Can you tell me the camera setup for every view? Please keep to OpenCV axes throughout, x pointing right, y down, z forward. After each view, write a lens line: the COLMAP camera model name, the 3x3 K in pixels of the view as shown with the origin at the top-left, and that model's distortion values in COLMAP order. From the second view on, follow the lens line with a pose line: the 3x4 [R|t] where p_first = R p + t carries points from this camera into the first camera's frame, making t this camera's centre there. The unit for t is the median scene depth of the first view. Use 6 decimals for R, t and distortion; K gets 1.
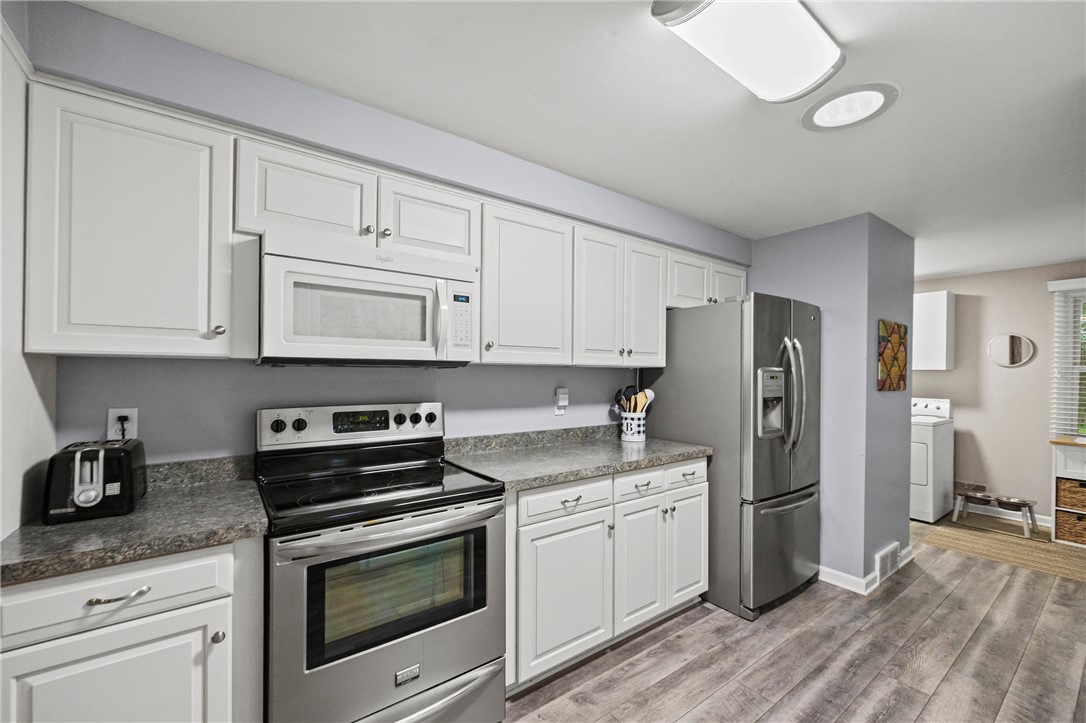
lens RADIAL K [[434.9, 0, 544.0], [0, 434.9, 371.5], [0, 0, 1]] dist [-0.001739, 0.000024]
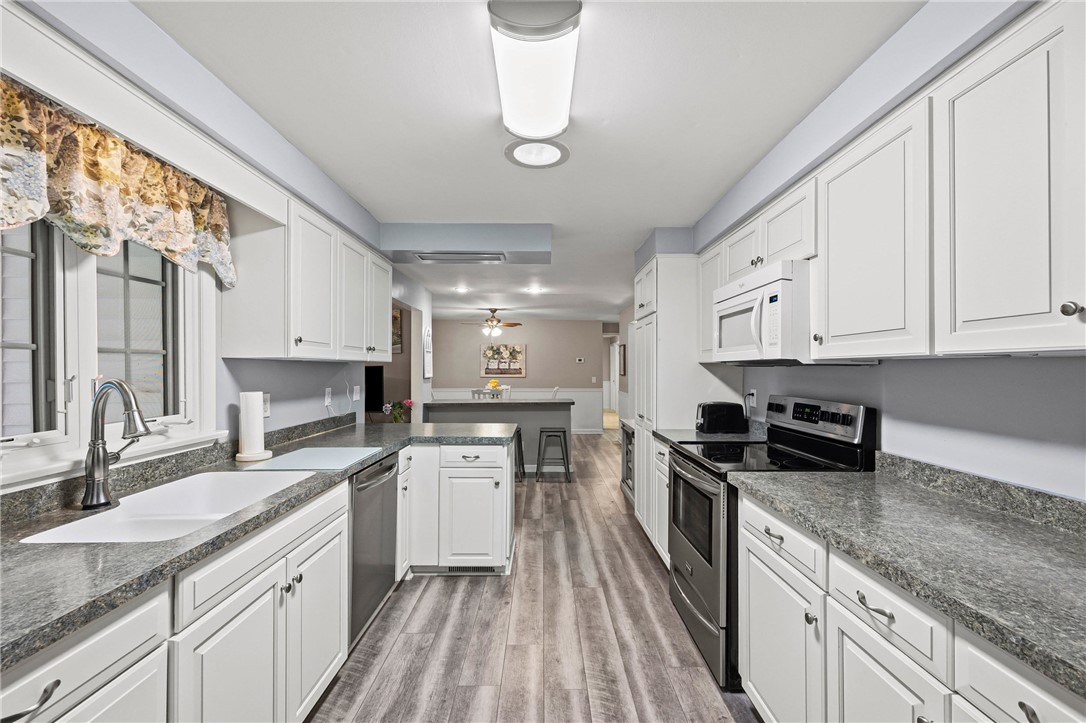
lens RADIAL K [[434.9, 0, 544.0], [0, 434.9, 371.5], [0, 0, 1]] dist [-0.001739, 0.000024]
pose [[-0.584628, -0.005745, -0.811281, 0.713084], [-0.005760, 0.999979, -0.002931, 0.008486], [0.811281, 0.002959, -0.584649, 0.849821]]
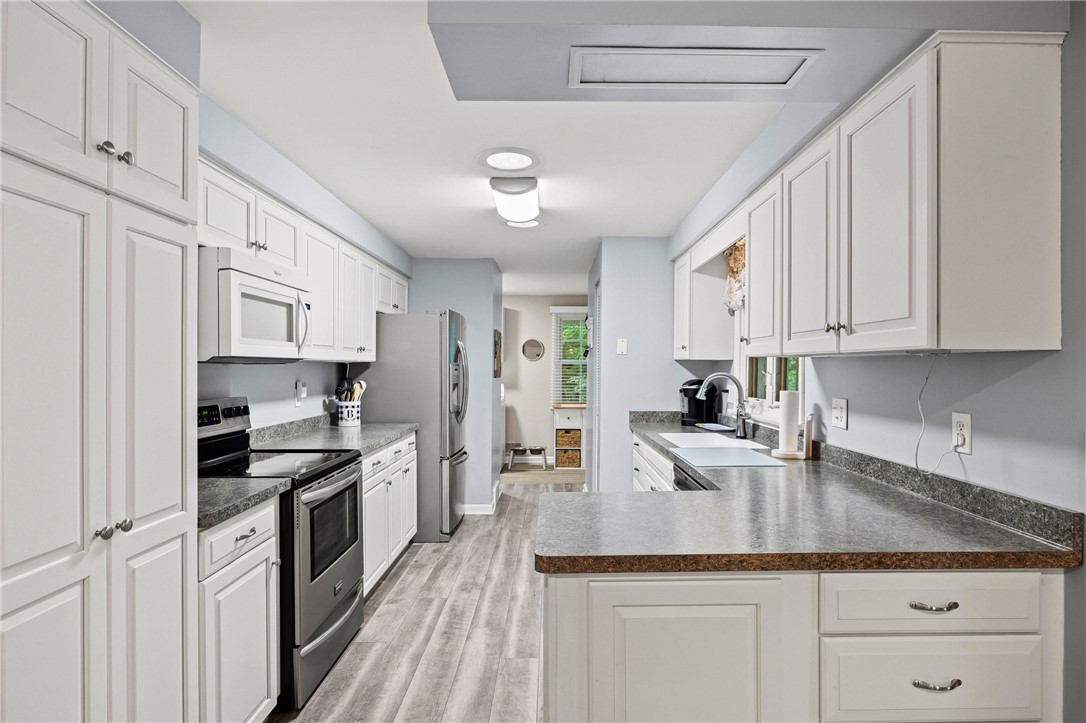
lens RADIAL K [[579.9, 0, 543.0], [0, 579.9, 361.5], [0, 0, 1]] dist [0.000147, -0.000020]
pose [[0.600466, -0.000180, 0.799650, -0.788266], [0.001253, 0.999999, -0.000716, -0.009794], [-0.799650, 0.001432, 0.600465, -0.354699]]
